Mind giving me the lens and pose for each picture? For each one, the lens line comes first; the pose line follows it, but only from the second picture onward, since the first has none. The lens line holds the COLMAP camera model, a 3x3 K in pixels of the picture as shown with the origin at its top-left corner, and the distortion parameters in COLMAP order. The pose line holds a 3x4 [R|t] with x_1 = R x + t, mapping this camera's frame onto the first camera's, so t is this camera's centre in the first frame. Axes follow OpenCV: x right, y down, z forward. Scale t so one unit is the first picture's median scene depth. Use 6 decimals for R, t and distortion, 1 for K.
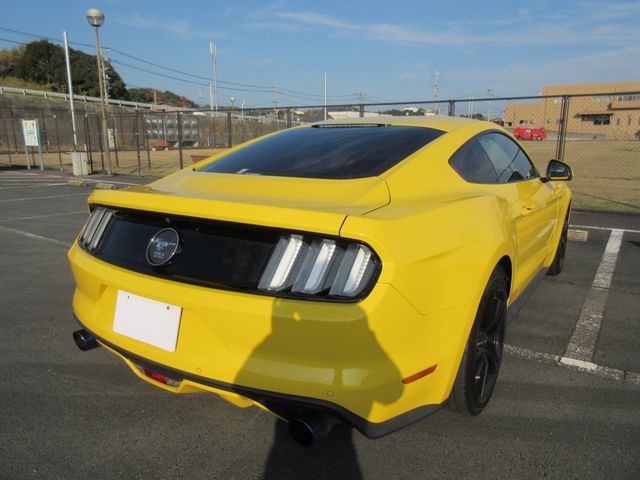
lens RADIAL K [[474.2, 0, 317.2], [0, 474.2, 248.2], [0, 0, 1]] dist [0.000827, -0.006669]
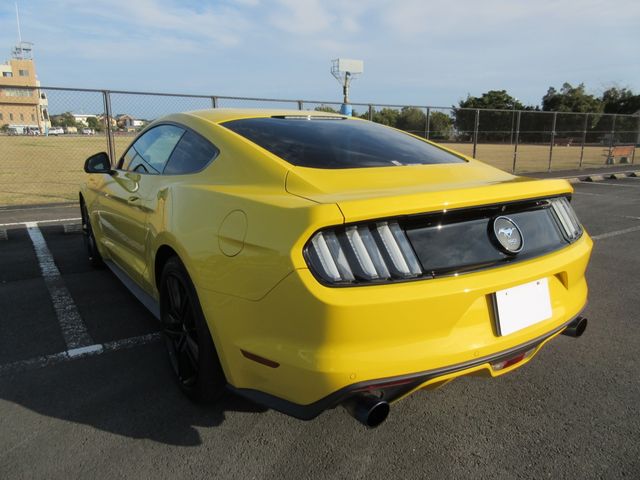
lens RADIAL K [[474.2, 0, 323.9], [0, 474.2, 247.4], [0, 0, 1]] dist [0.000827, -0.006669]
pose [[0.360400, -0.202373, 0.910580, -0.158588], [0.194794, 0.970988, 0.138701, -0.022708], [-0.912232, 0.127388, 0.389365, 0.106748]]
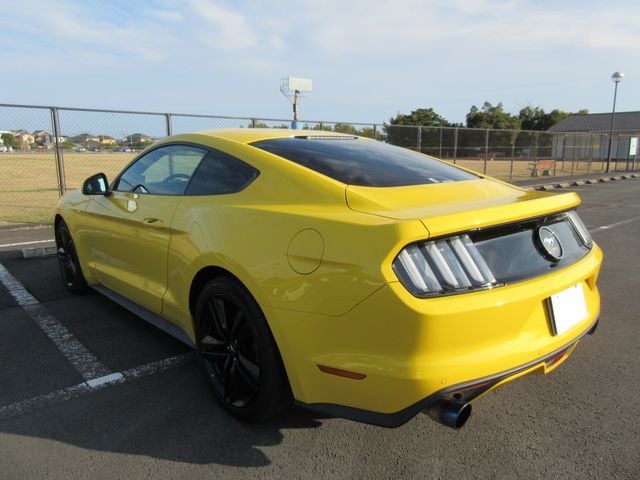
lens RADIAL K [[474.2, 0, 325.5], [0, 474.2, 245.1], [0, 0, 1]] dist [0.000827, -0.006669]
pose [[0.222866, -0.178643, 0.958341, -0.170789], [0.210995, 0.968603, 0.131488, -0.029127], [-0.951741, 0.172901, 0.253562, 0.131387]]
